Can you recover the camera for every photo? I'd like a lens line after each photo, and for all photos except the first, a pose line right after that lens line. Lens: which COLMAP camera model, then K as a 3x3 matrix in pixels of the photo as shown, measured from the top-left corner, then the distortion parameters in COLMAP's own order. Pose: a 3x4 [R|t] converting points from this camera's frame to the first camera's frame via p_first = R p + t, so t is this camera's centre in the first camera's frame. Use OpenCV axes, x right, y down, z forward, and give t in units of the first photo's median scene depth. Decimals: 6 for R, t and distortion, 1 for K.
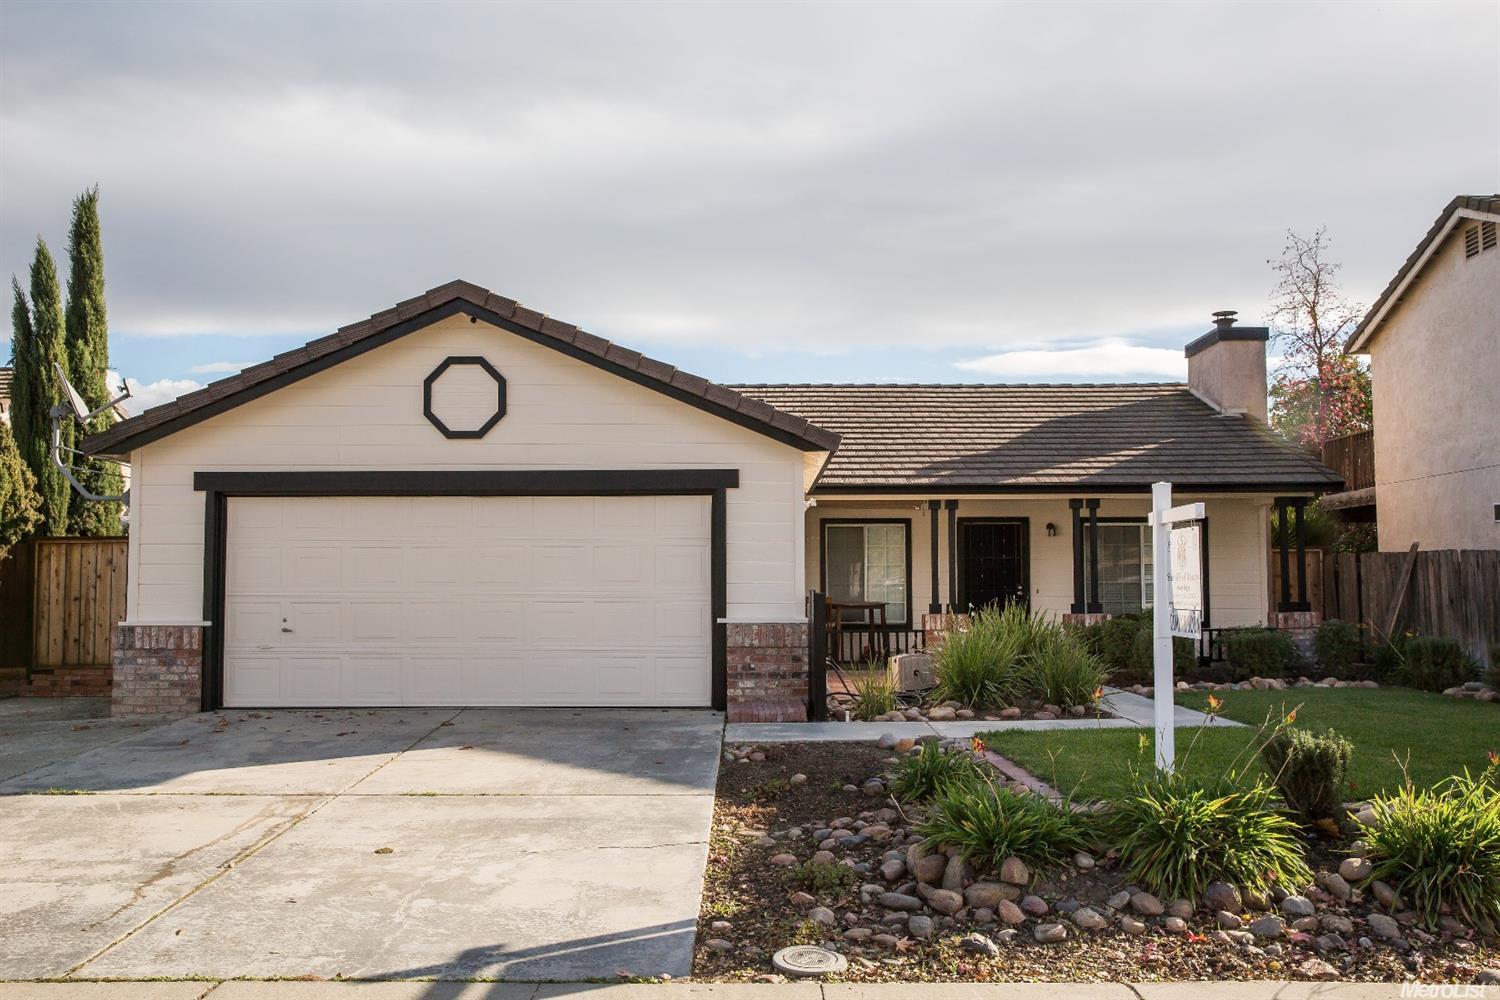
lens RADIAL K [[1207.1, 0, 749.3], [0, 1207.1, 499.5], [0, 0, 1]] dist [-0.013508, -0.003204]
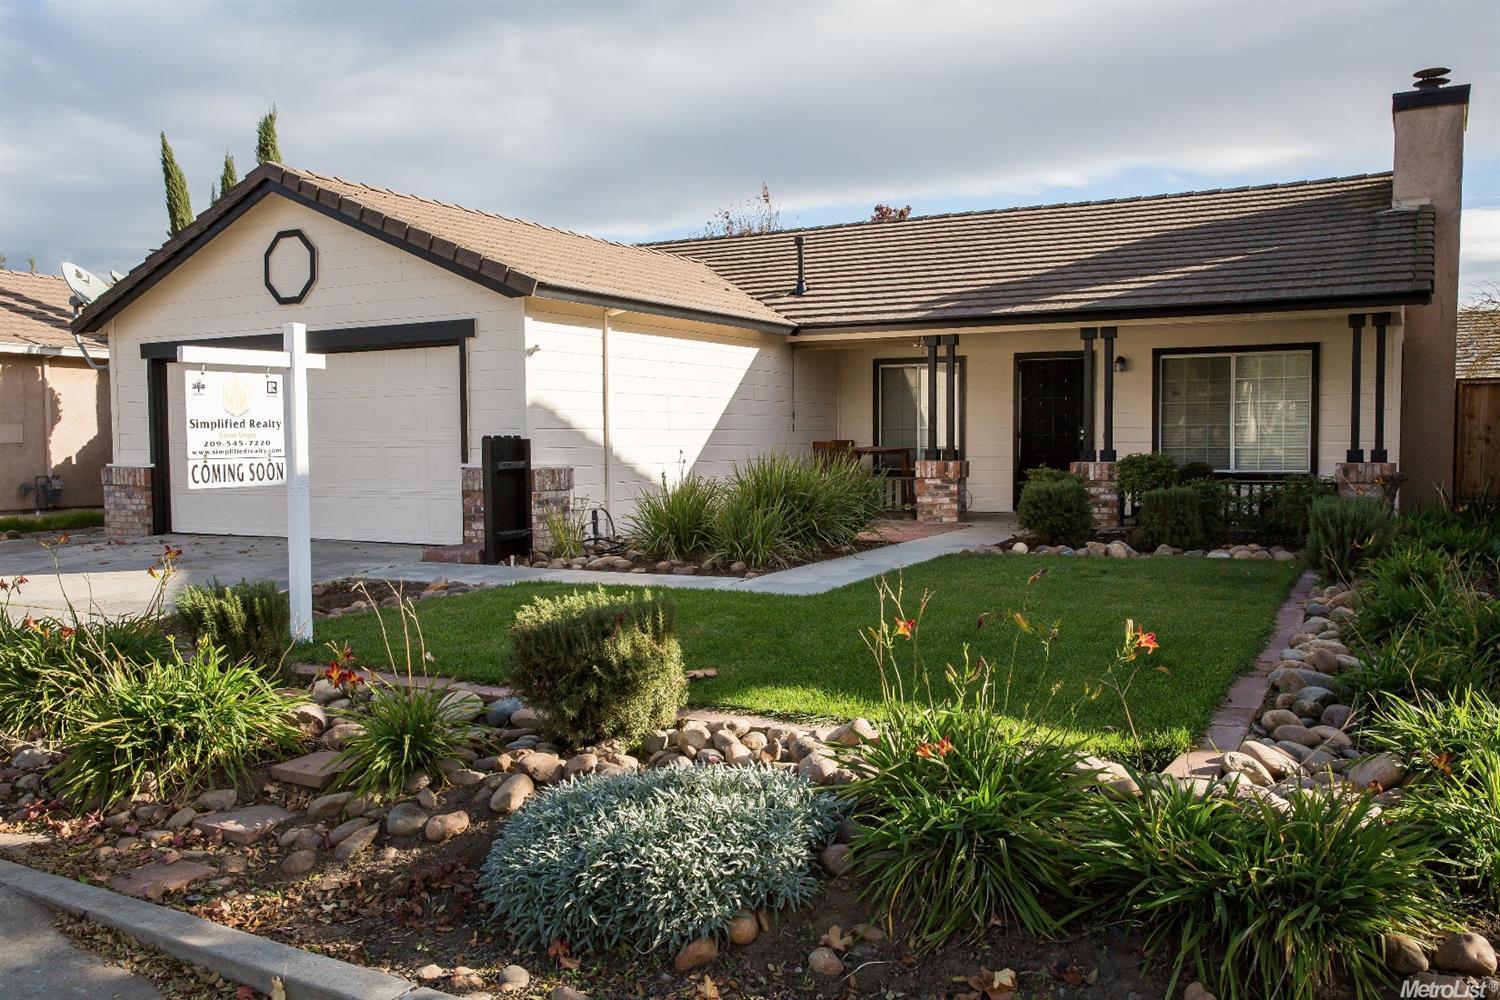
lens RADIAL K [[1211.4, 0, 748.5], [0, 1211.4, 502.5], [0, 0, 1]] dist [-0.012880, -0.000617]
pose [[0.889414, 0.019008, -0.456707, 0.667401], [0.039082, 0.992314, 0.117411, 0.018222], [0.455429, -0.122276, 0.881835, 0.168999]]
